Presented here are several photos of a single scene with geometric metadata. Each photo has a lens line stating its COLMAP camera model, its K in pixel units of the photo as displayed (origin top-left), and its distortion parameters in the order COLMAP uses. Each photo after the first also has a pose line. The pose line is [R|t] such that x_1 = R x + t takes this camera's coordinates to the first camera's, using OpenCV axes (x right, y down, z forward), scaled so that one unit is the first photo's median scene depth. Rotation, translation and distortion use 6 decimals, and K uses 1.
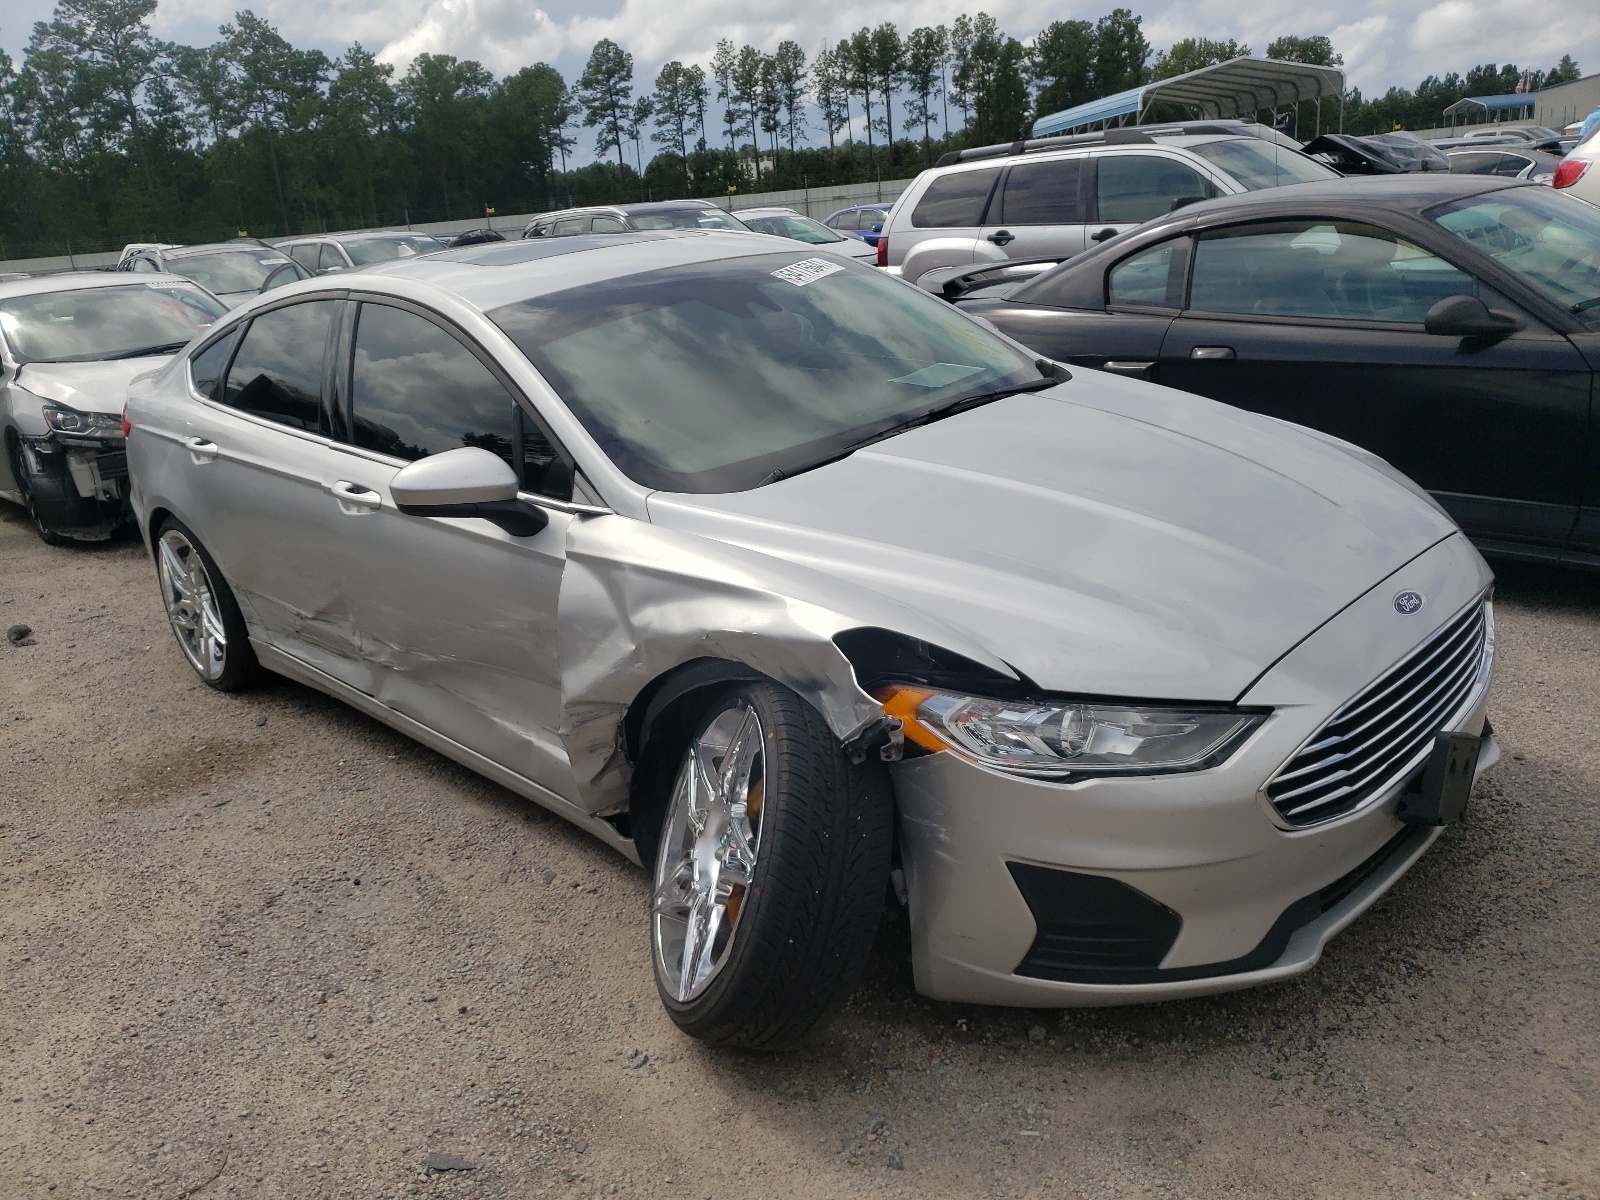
lens RADIAL K [[1222.8, 0, 800.0], [0, 1222.8, 600.0], [0, 0, 1]] dist [0.011410, 0.042021]
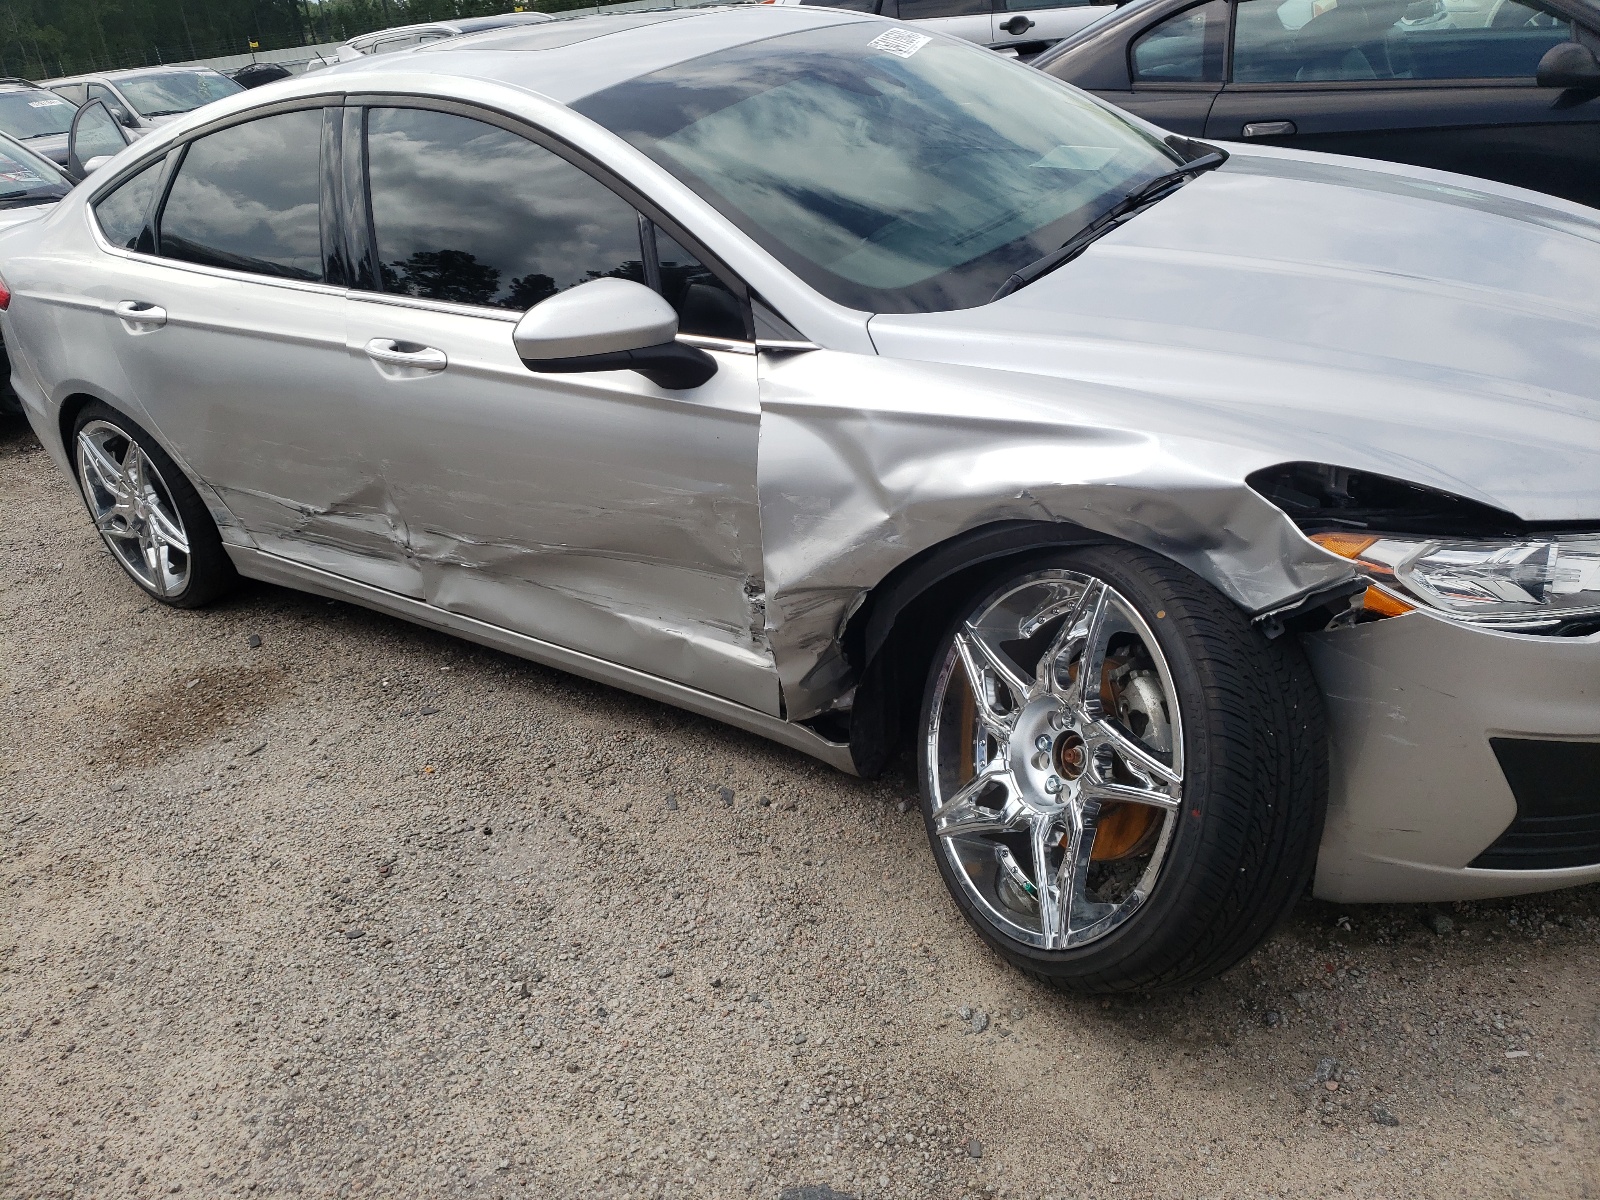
lens RADIAL K [[1214.1, 0, 799.9], [0, 1214.1, 545.9], [0, 0, 1]] dist [0.022757, 0.007859]
pose [[0.985529, -0.100729, 0.136333, -0.267541], [0.087510, 0.991160, 0.099718, -0.022929], [-0.145172, -0.086345, 0.985632, 0.202491]]
